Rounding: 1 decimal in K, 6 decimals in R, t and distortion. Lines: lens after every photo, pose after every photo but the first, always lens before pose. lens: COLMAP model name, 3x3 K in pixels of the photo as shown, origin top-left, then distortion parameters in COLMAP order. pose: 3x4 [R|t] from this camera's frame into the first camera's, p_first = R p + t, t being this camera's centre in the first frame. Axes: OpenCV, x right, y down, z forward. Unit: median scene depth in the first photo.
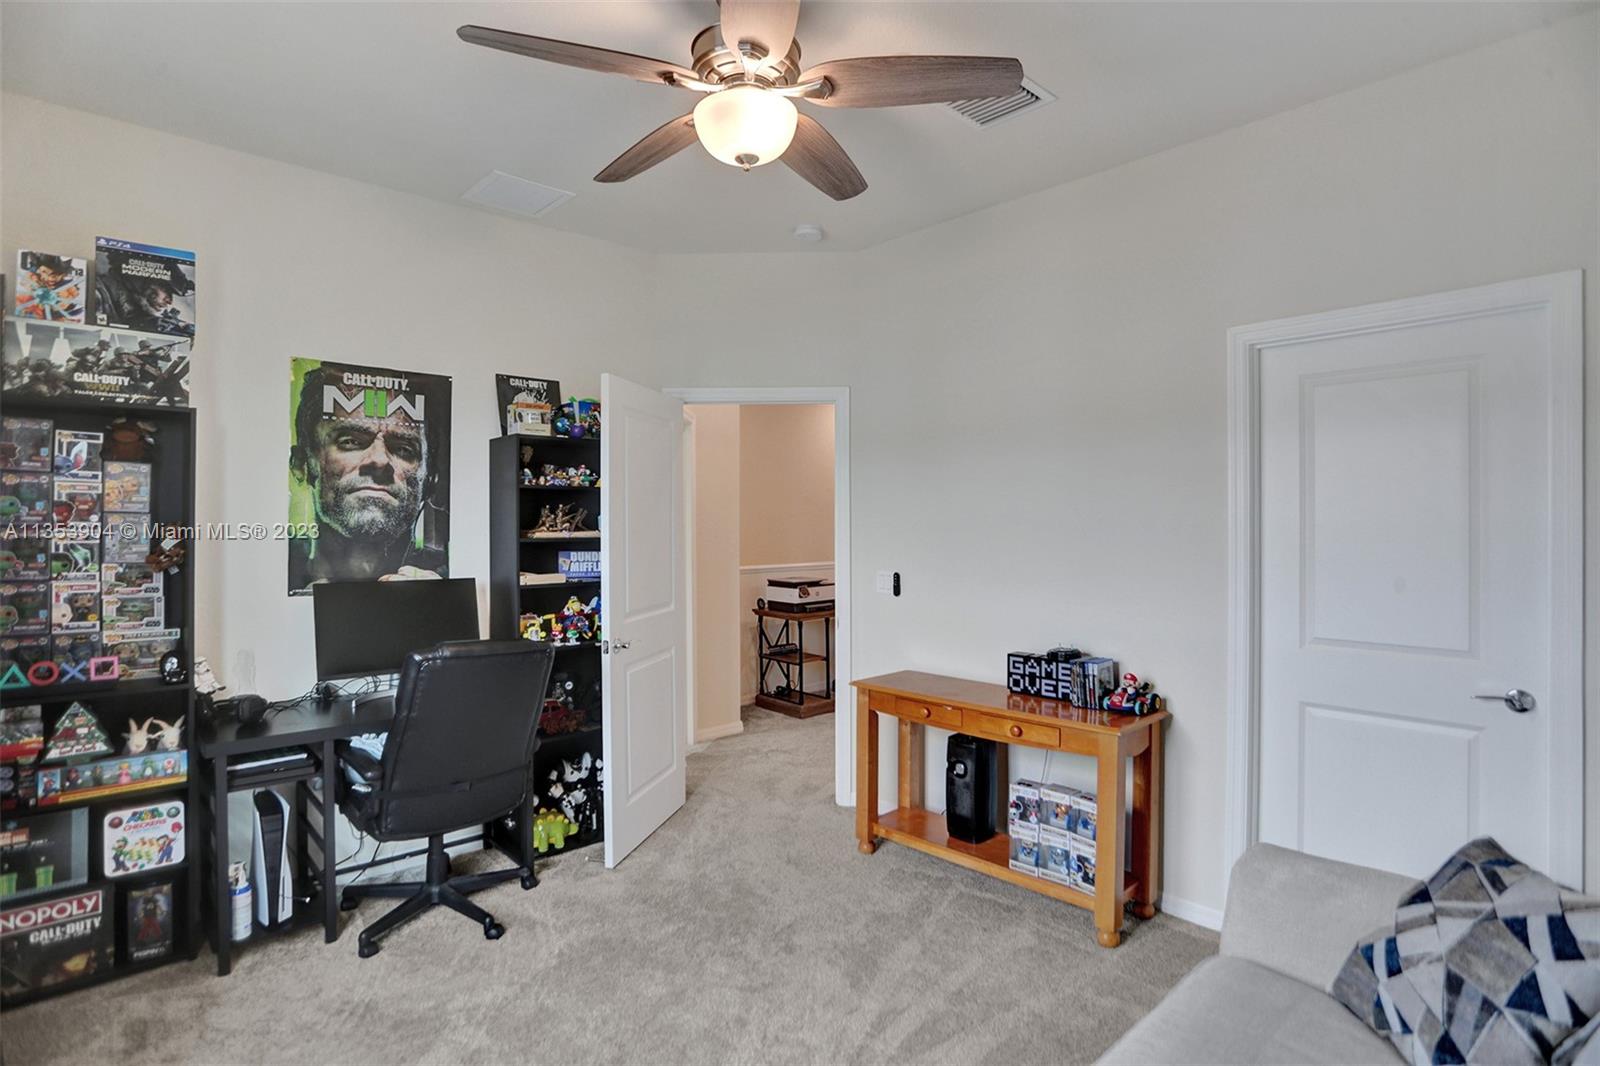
lens RADIAL K [[827.2, 0, 803.8], [0, 827.2, 524.3], [0, 0, 1]] dist [0.001161, 0.000994]
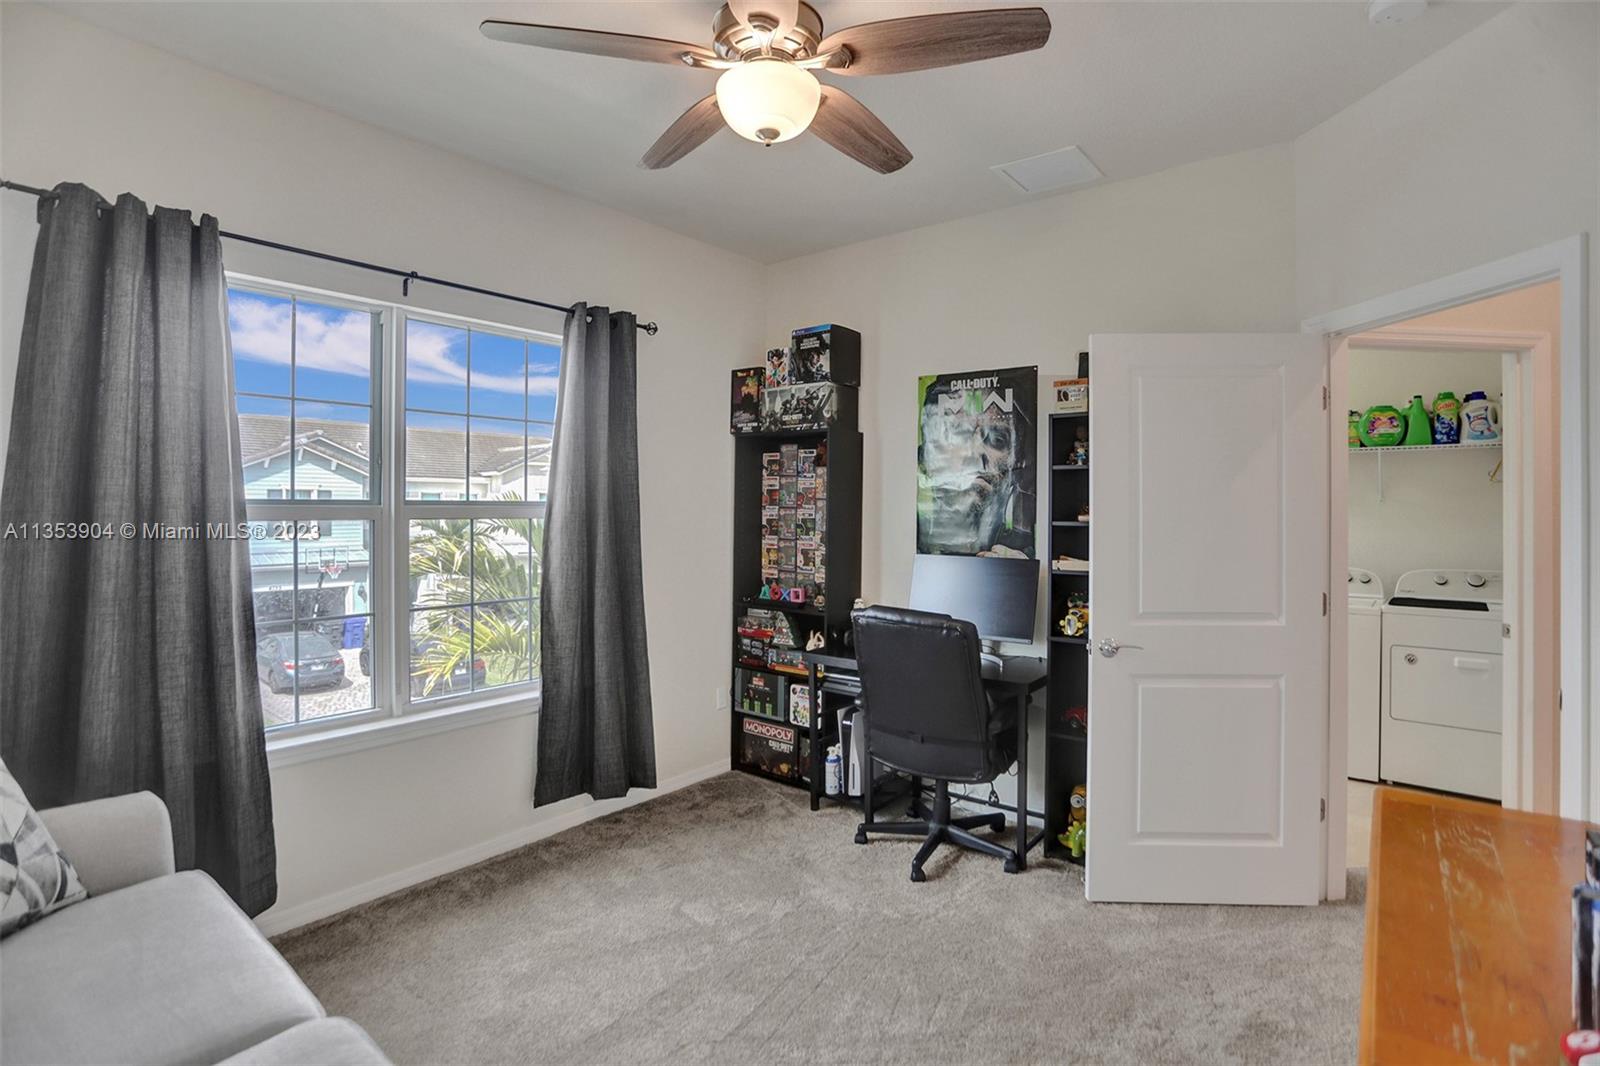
lens RADIAL K [[818.6, 0, 801.3], [0, 818.6, 516.1], [0, 0, 1]] dist [-0.058335, 0.028666]
pose [[0.162433, 0.007116, -0.986694, 0.732871], [-0.007412, 0.999955, 0.005992, 0.009400], [0.986692, 0.006340, 0.162478, 0.743474]]
